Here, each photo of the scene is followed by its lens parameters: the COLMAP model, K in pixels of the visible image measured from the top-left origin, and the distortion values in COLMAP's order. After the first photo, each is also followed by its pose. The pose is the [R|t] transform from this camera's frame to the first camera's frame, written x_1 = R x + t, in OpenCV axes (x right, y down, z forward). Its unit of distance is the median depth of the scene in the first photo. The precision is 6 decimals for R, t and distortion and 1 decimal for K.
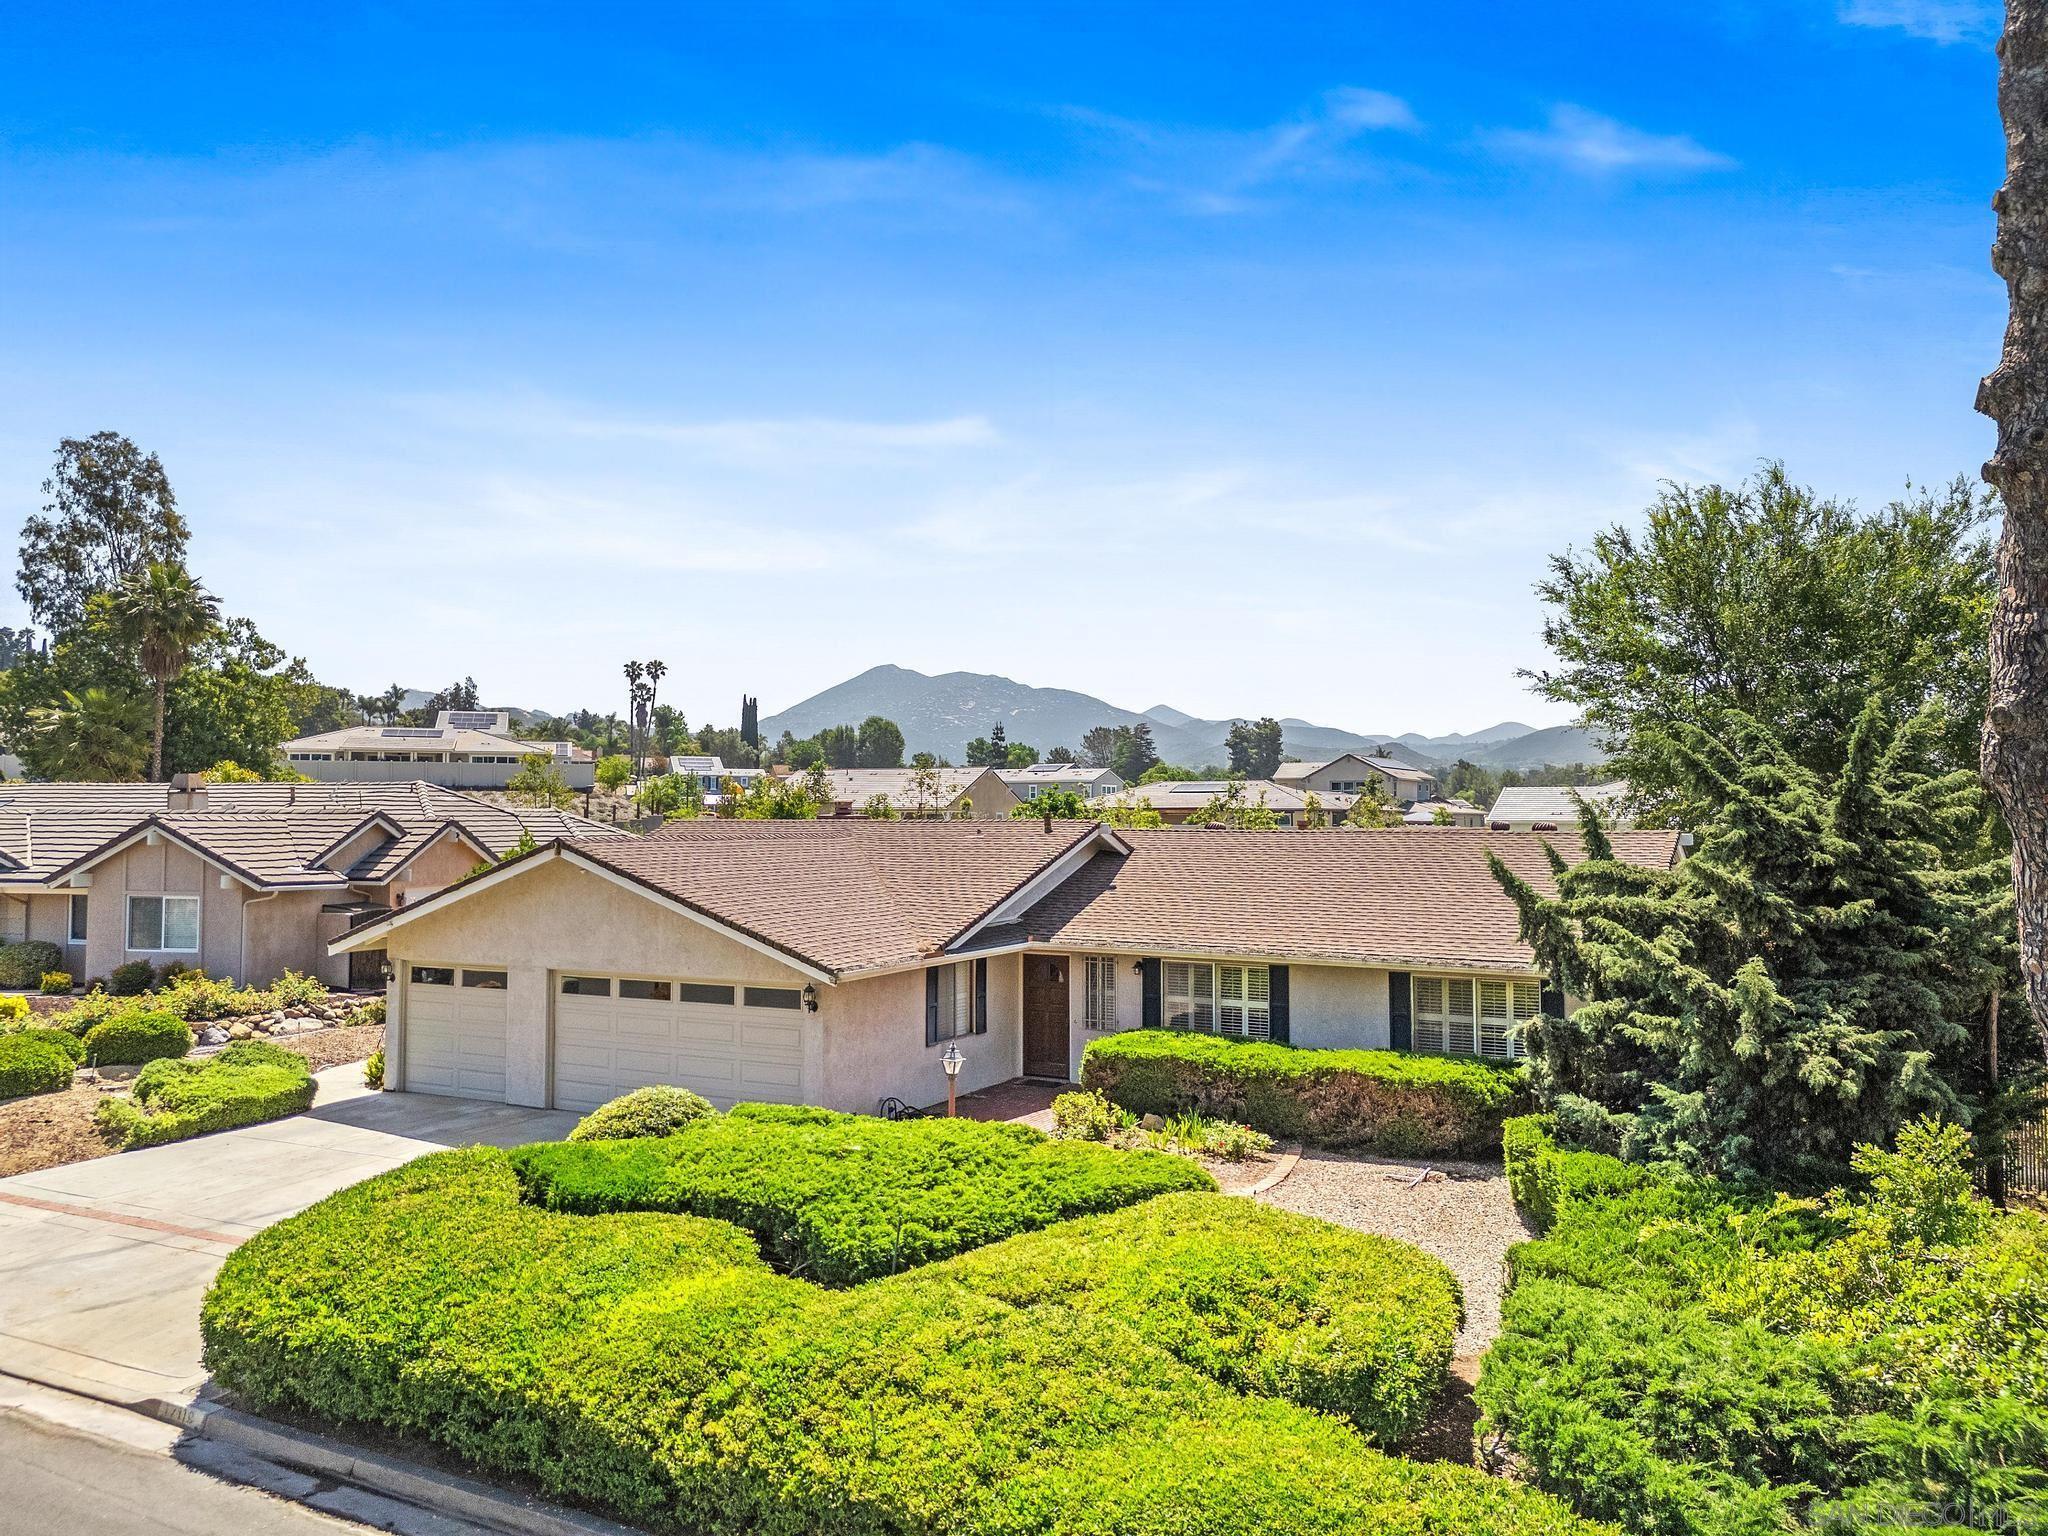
lens RADIAL K [[1510.8, 0, 1022.0], [0, 1510.8, 803.8], [0, 0, 1]] dist [0.084116, -0.074505]
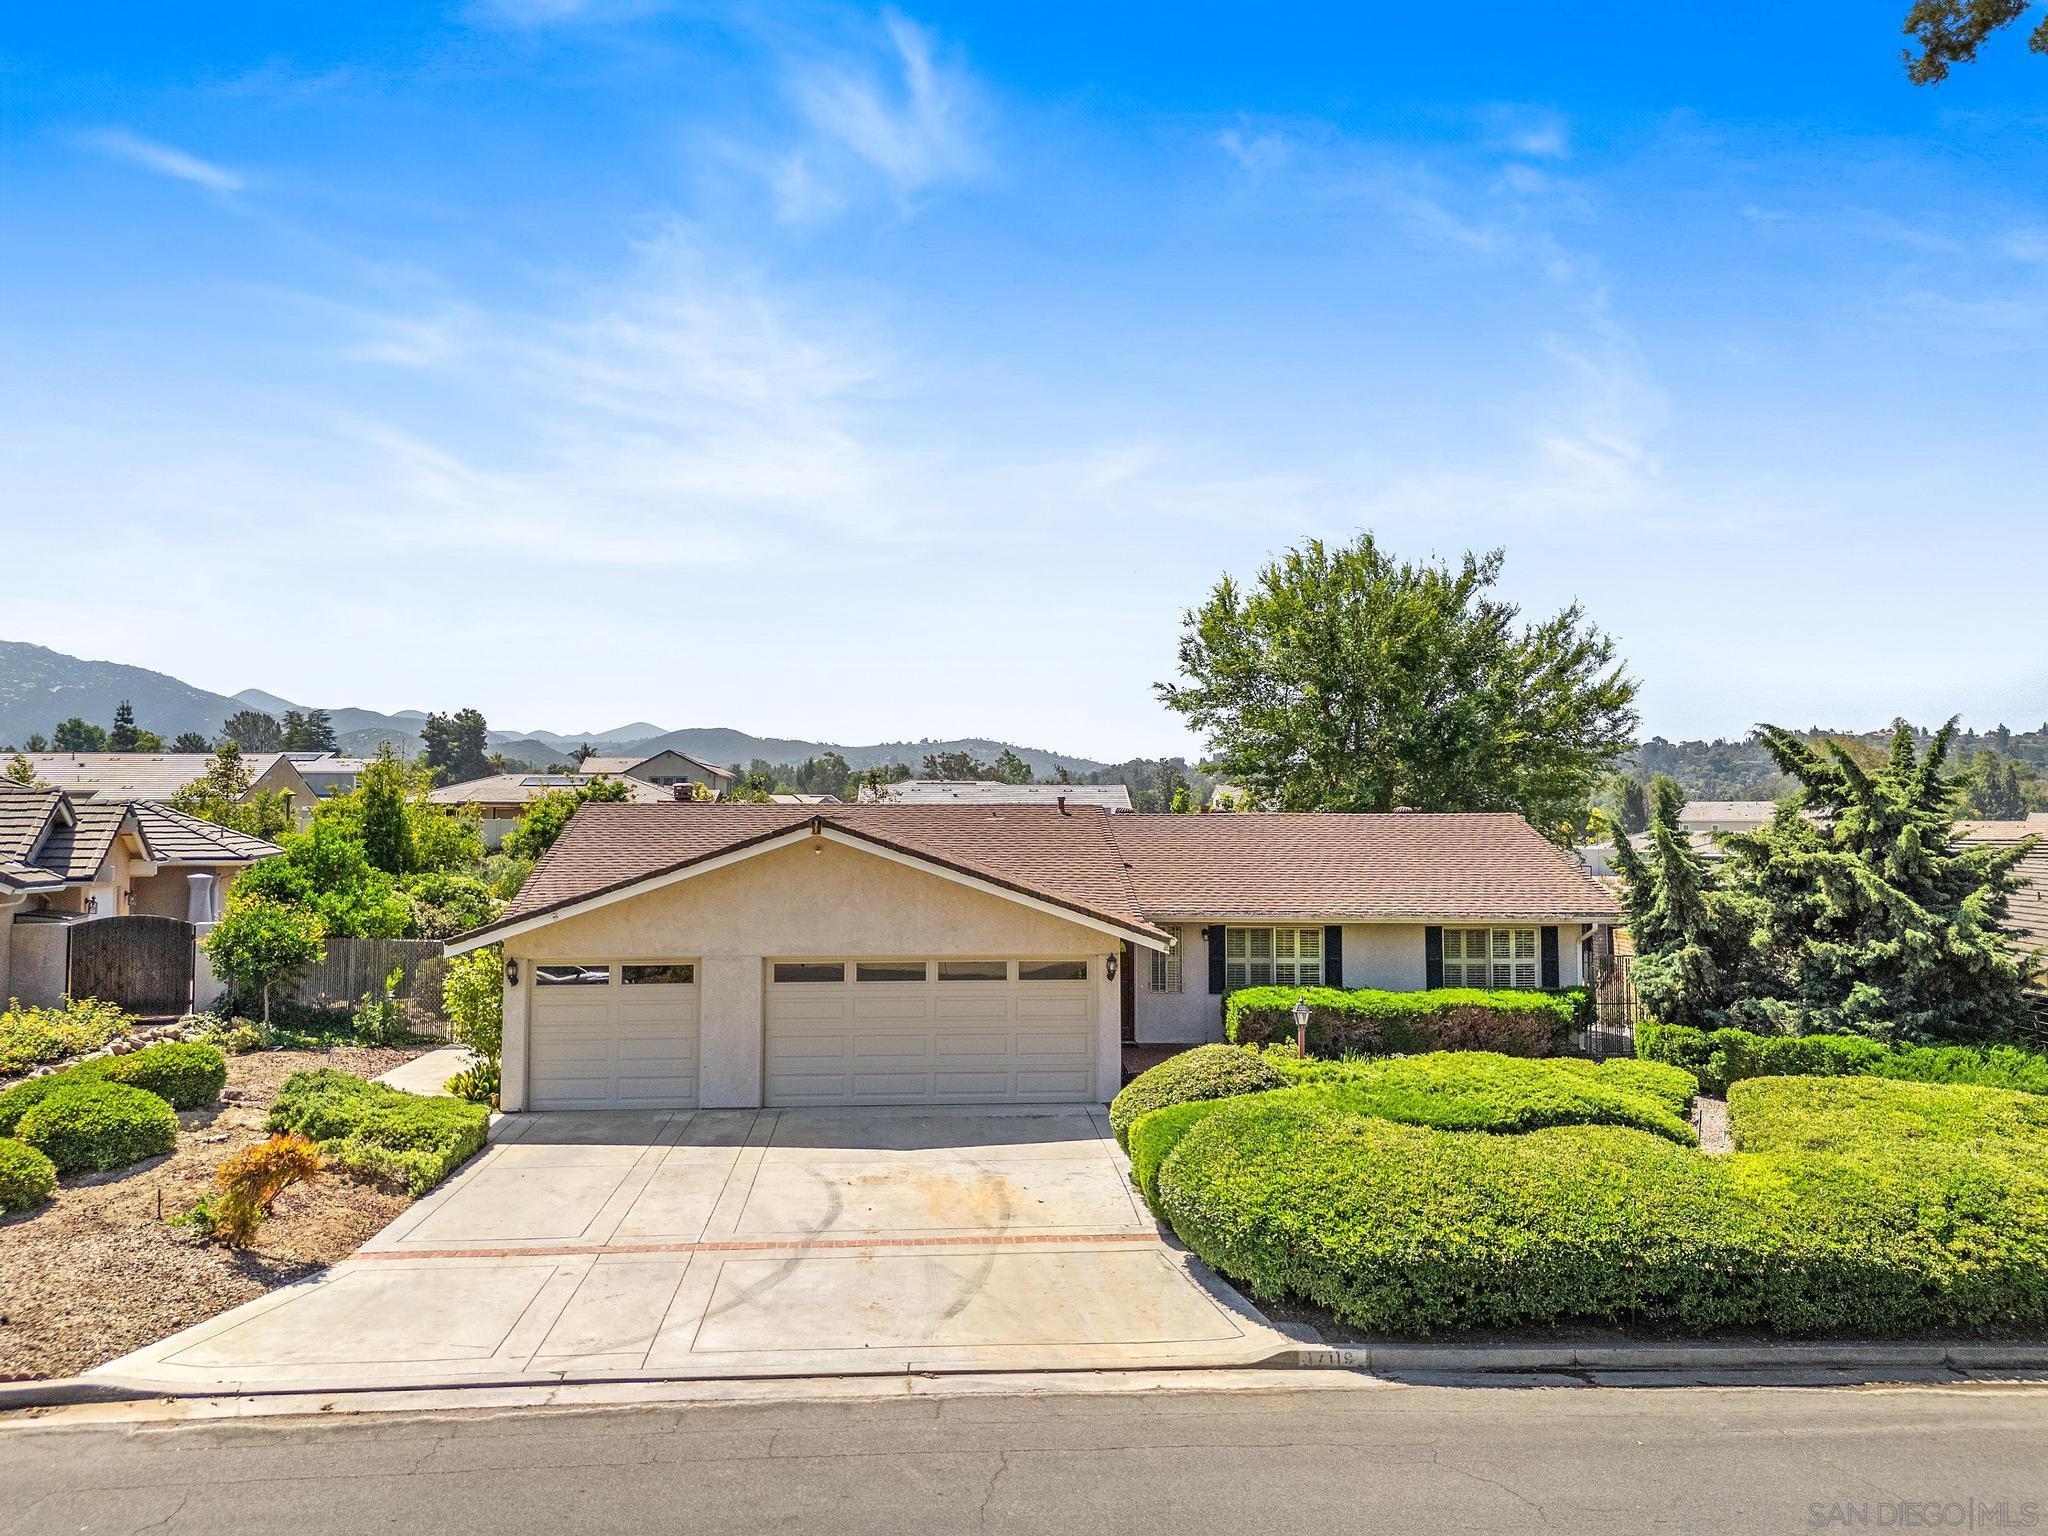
lens RADIAL K [[1510.8, 0, 1022.0], [0, 1510.8, 803.8], [0, 0, 1]] dist [0.084116, -0.074505]
pose [[0.843427, 0.005907, 0.537212, -0.693704], [-0.006097, 0.999980, -0.001424, 0.015272], [-0.537210, -0.002074, 0.843446, 0.137214]]
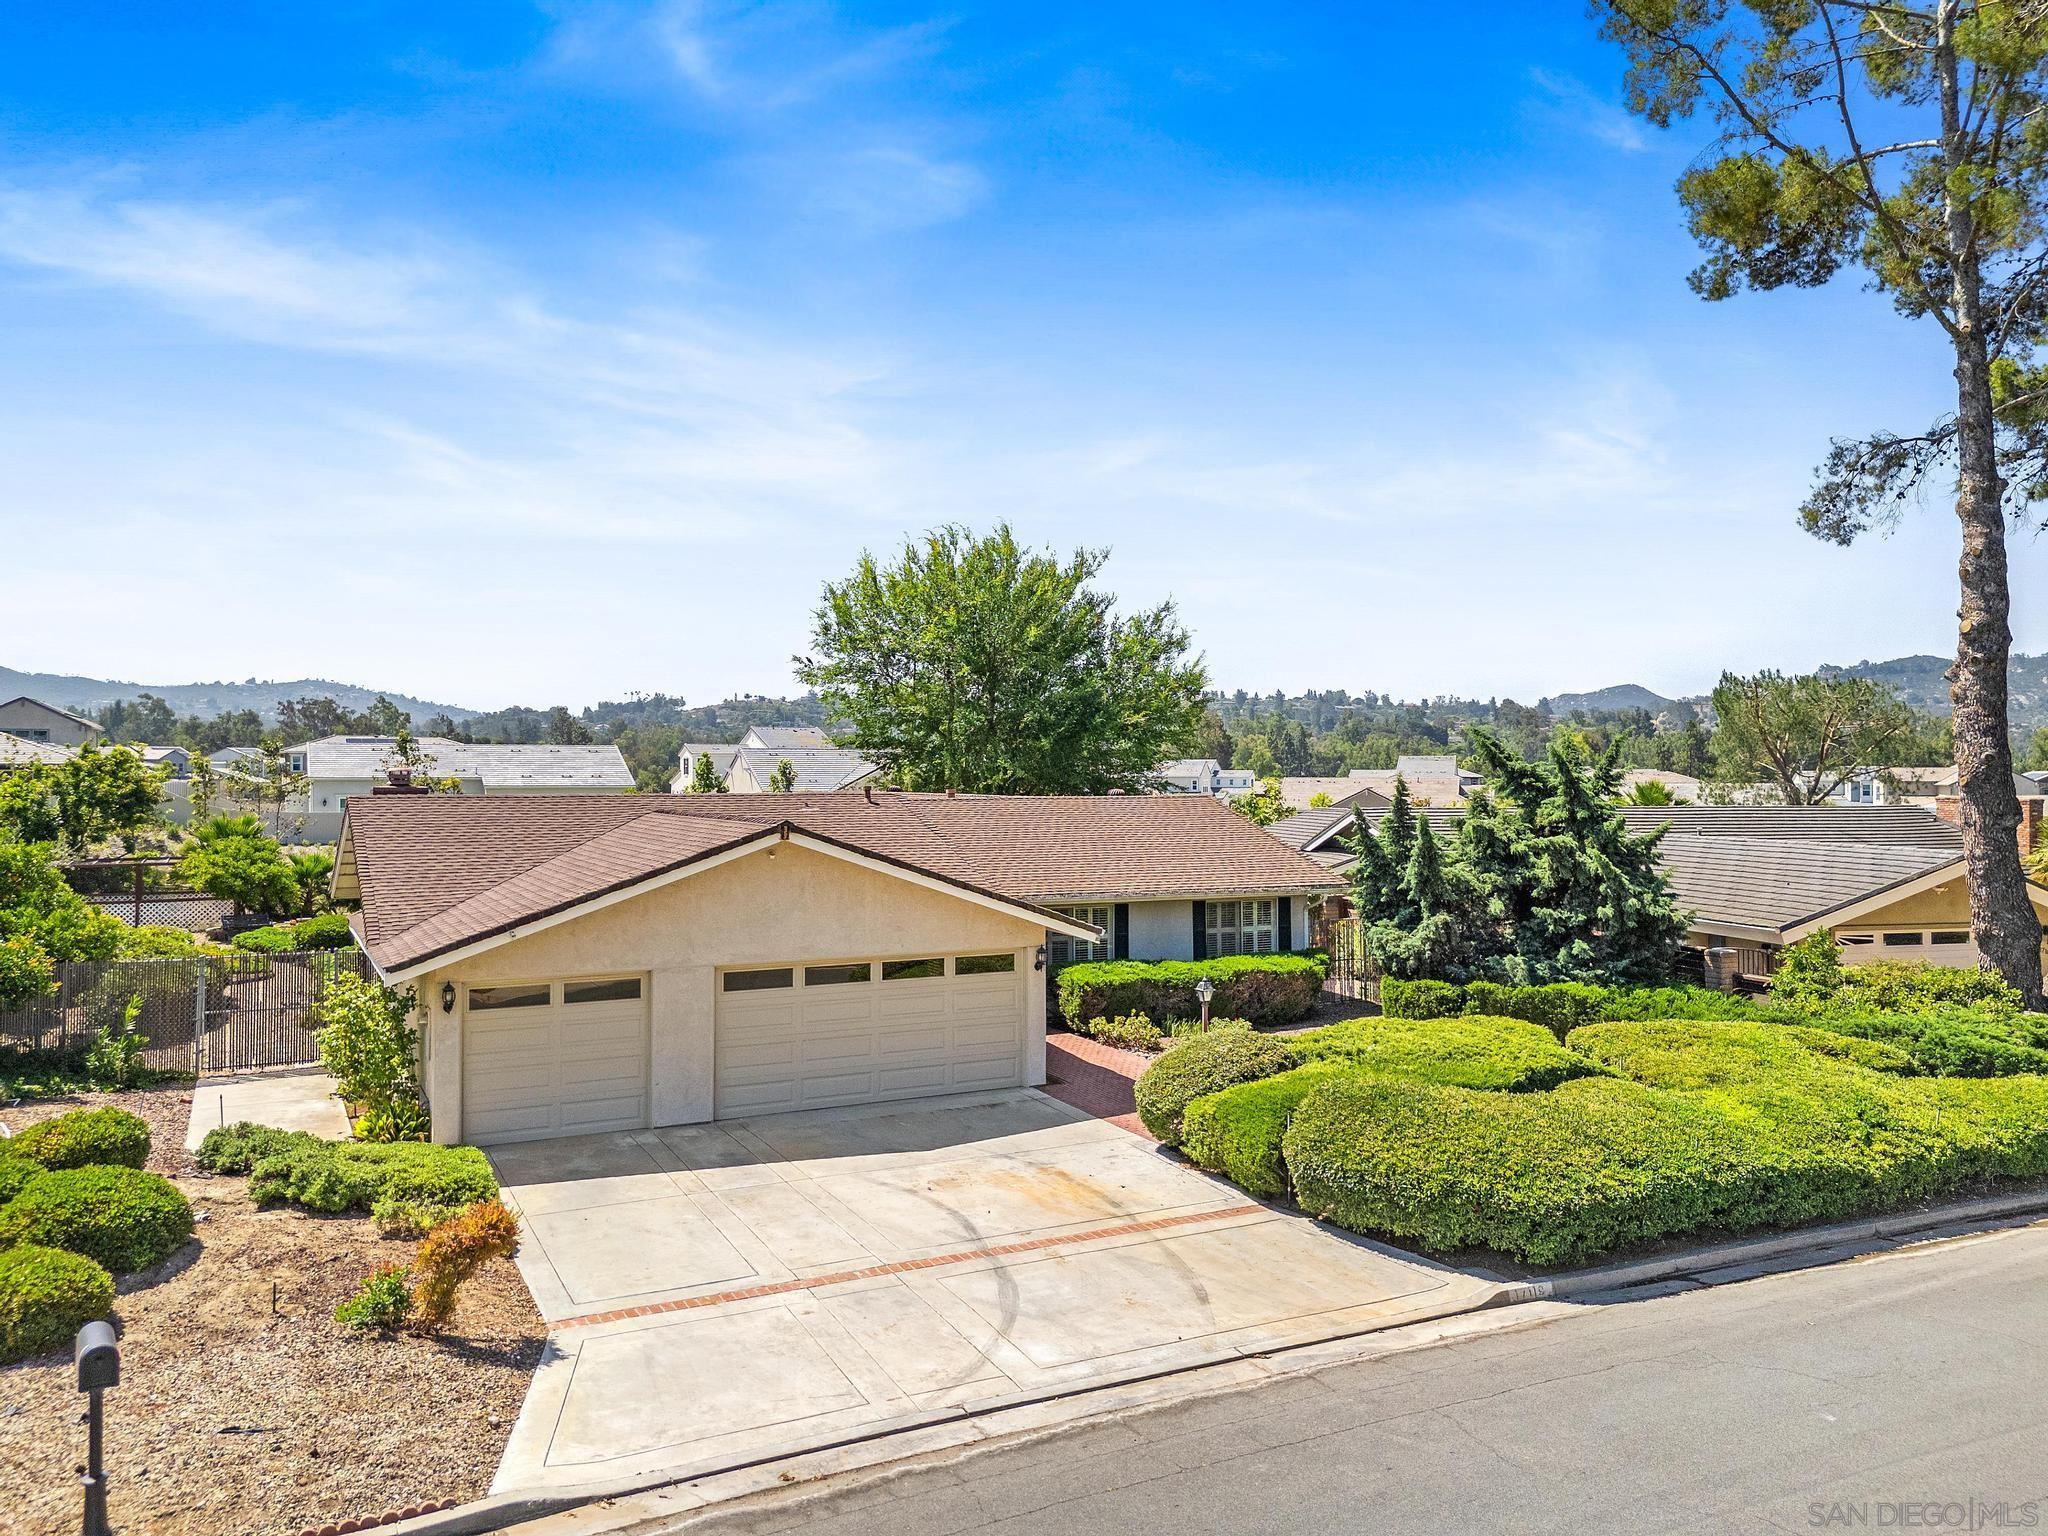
lens RADIAL K [[1510.8, 0, 1022.0], [0, 1510.8, 803.8], [0, 0, 1]] dist [0.084116, -0.074505]
pose [[0.563573, -0.018552, 0.825858, -0.973105], [-0.008294, 0.999570, 0.028115, -0.014968], [-0.826025, -0.022694, 0.563177, 0.357230]]
